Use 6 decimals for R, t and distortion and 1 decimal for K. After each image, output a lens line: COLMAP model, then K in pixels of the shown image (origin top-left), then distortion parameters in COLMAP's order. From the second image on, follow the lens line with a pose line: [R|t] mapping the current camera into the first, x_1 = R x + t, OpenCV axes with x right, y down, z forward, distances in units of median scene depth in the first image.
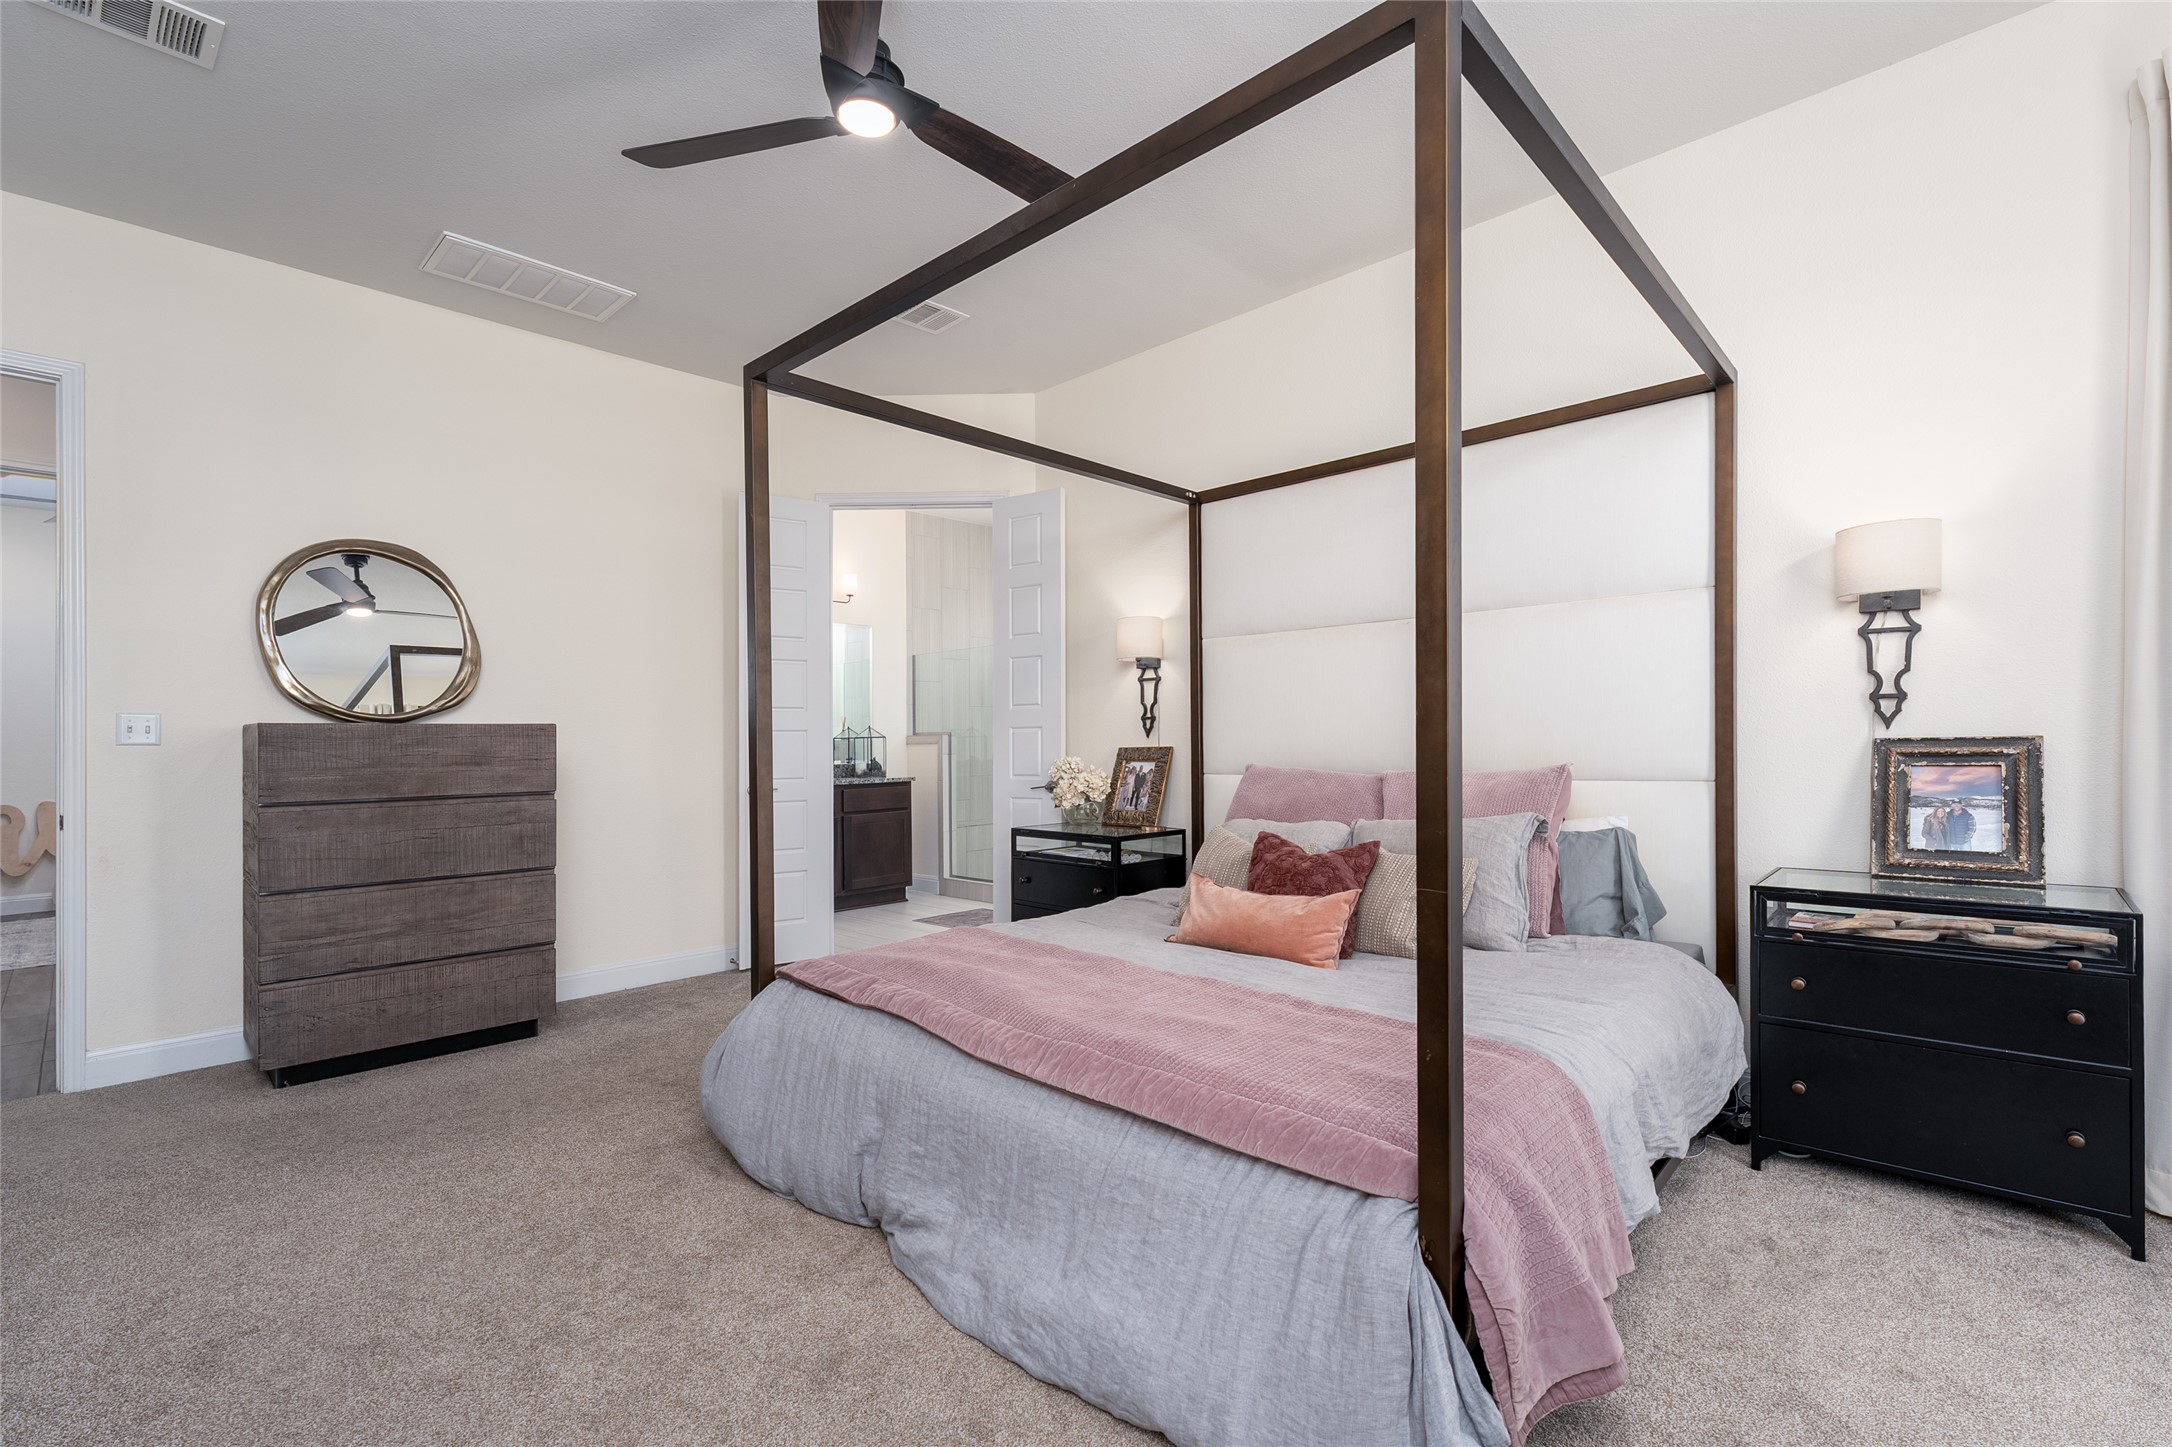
lens RADIAL K [[971.8, 0, 1101.9], [0, 971.8, 730.9], [0, 0, 1]] dist [0.000691, 0.000003]
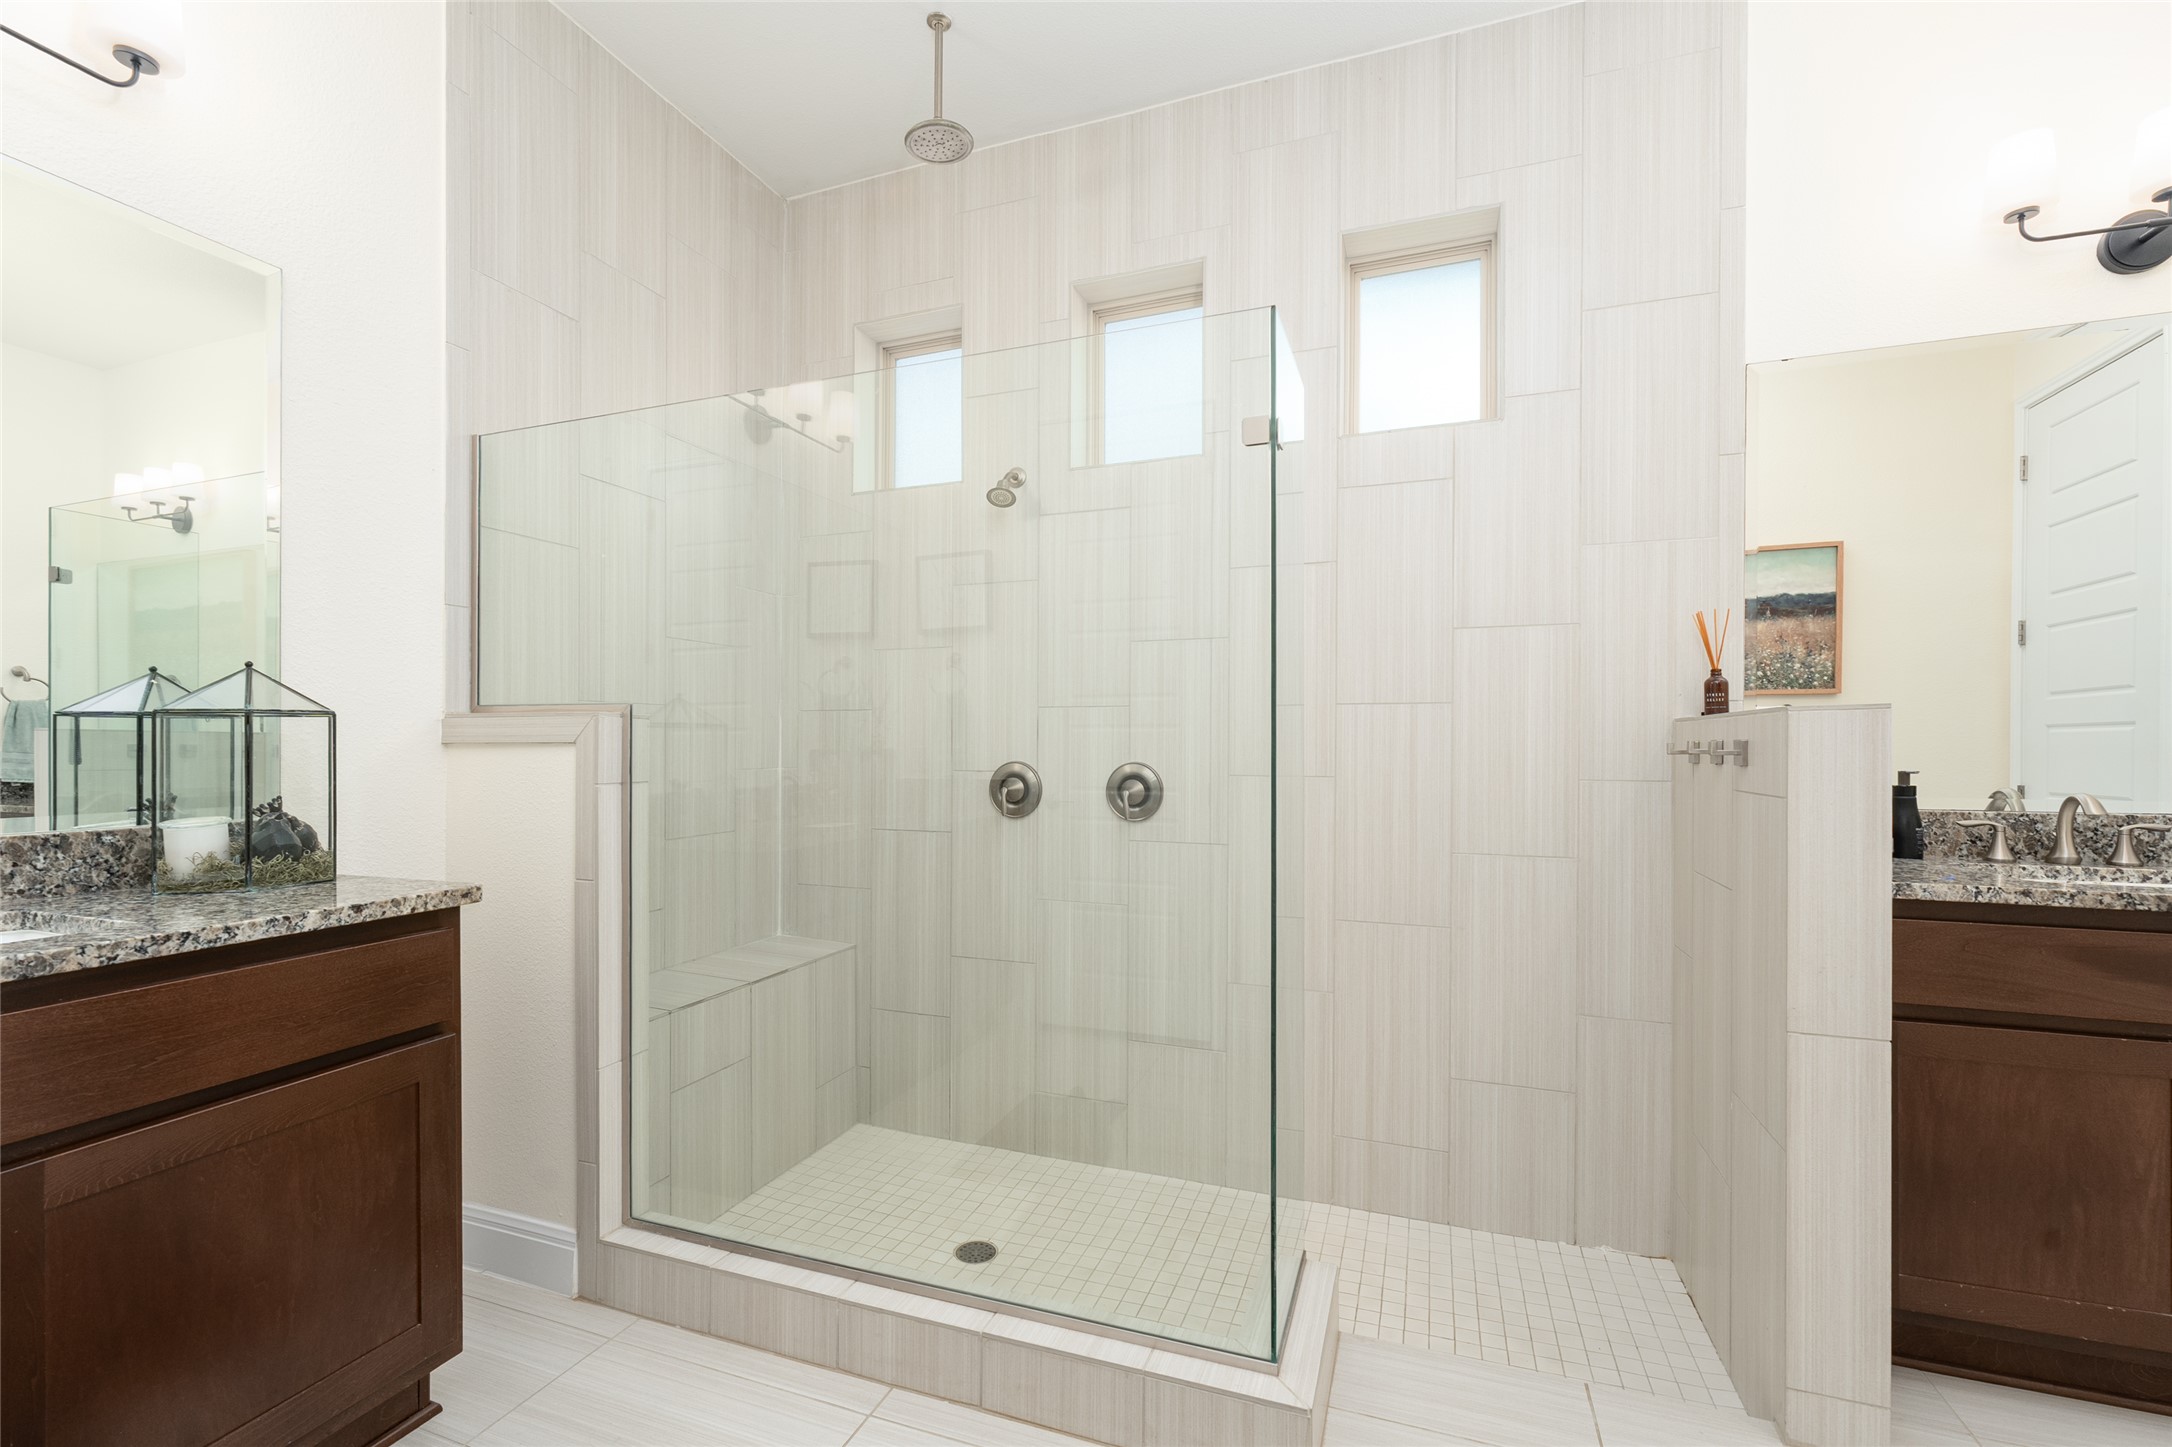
lens RADIAL K [[928.6, 0, 1084.1], [0, 928.6, 740.5], [0, 0, 1]] dist [-0.003934, -0.000005]
pose [[0.917064, 0.010516, 0.398602, -0.145319], [-0.008648, 0.999942, -0.006485, 0.012624], [-0.398647, 0.002500, 0.917101, 0.718555]]
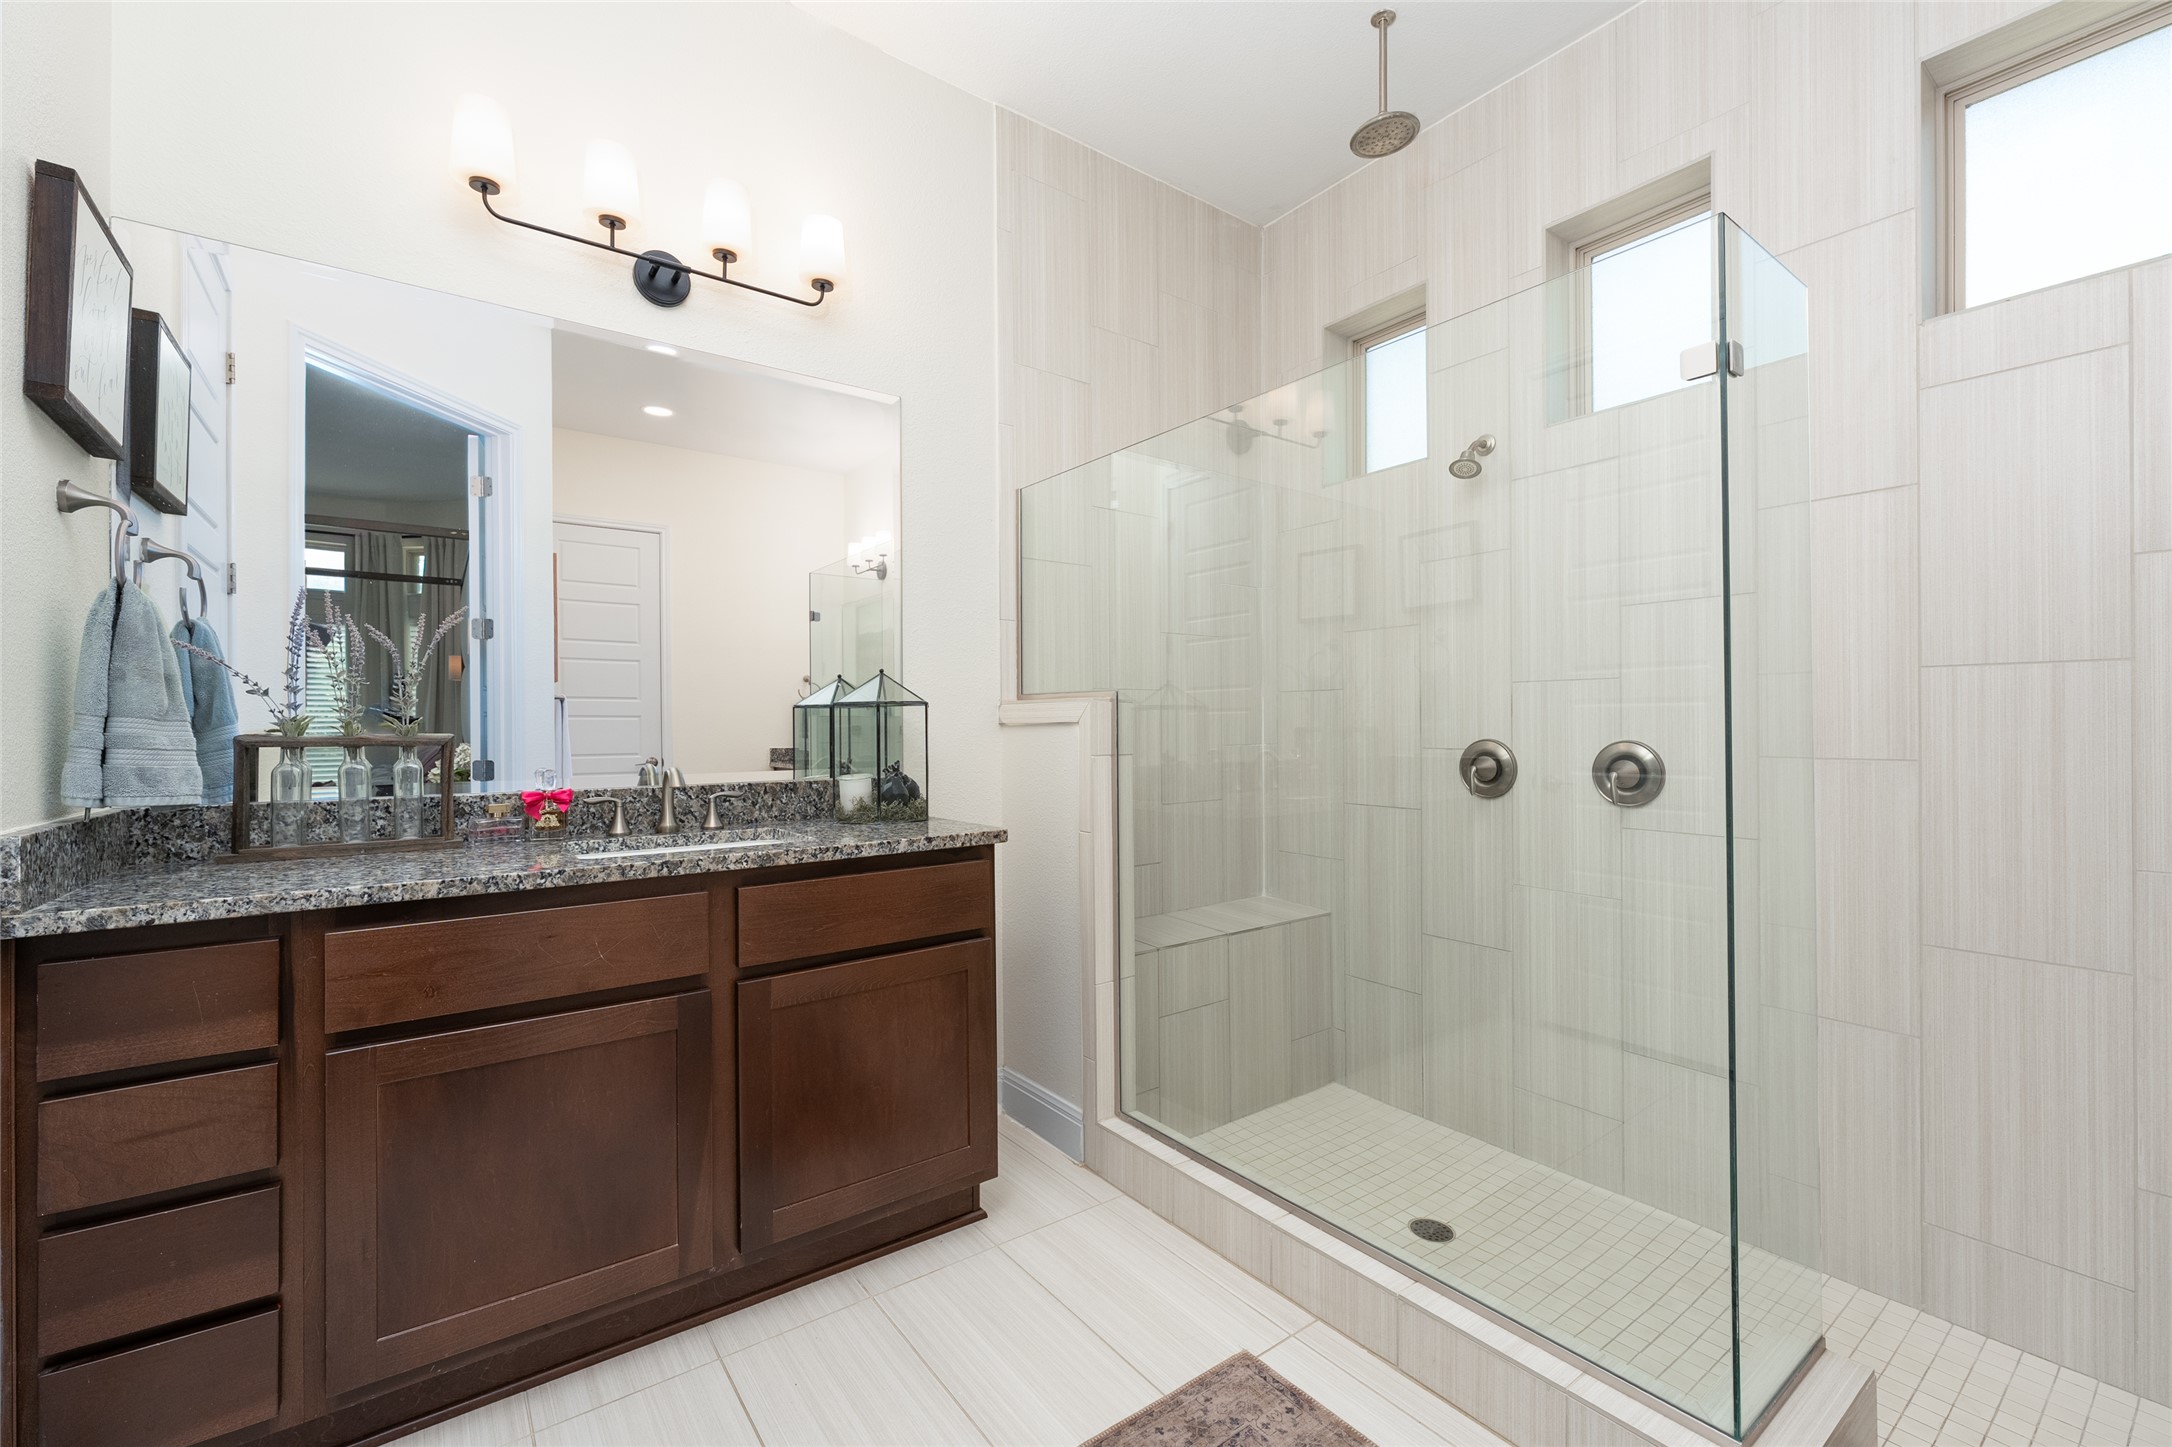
lens RADIAL K [[928.6, 0, 1100.8], [0, 928.6, 714.3], [0, 0, 1]] dist [-0.003934, -0.000005]
pose [[0.985022, 0.000849, -0.172426, -0.108172], [-0.002166, 0.999970, -0.007449, 0.012279], [0.172415, 0.007711, 0.984994, 0.692277]]
